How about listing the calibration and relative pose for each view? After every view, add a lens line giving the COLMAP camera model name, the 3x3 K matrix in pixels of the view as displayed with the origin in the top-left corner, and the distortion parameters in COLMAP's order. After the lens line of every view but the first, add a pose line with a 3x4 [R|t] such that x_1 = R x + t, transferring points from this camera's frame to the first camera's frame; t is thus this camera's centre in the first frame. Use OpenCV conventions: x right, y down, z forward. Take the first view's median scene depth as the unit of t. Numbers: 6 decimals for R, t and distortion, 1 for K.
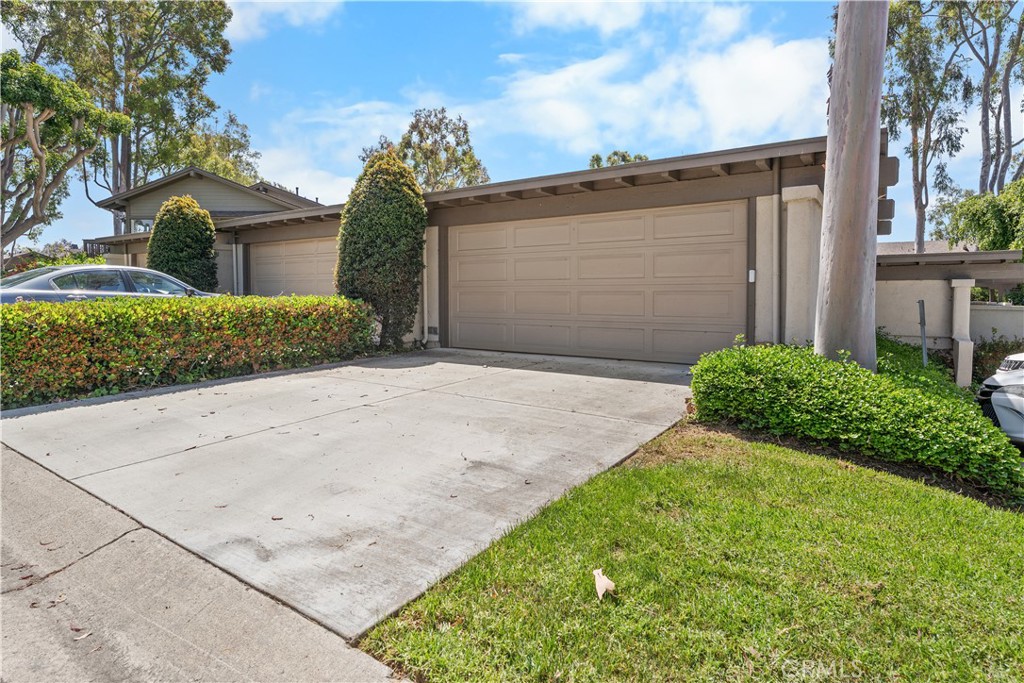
lens RADIAL K [[542.3, 0, 511.2], [0, 542.3, 319.9], [0, 0, 1]] dist [0.001692, 0.000335]
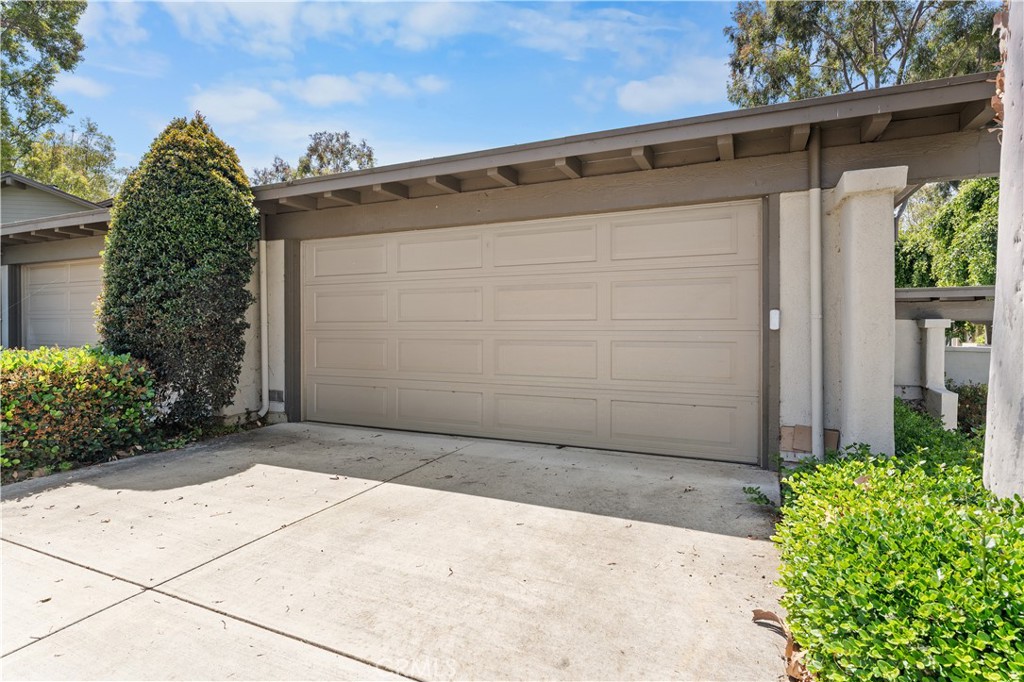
lens RADIAL K [[542.3, 0, 511.2], [0, 542.3, 319.4], [0, 0, 1]] dist [0.001692, 0.000335]
pose [[0.986272, 0.001355, 0.165124, 0.030679], [0.008844, 0.998098, -0.061014, -0.032554], [-0.164893, 0.061636, 0.984384, 0.310575]]
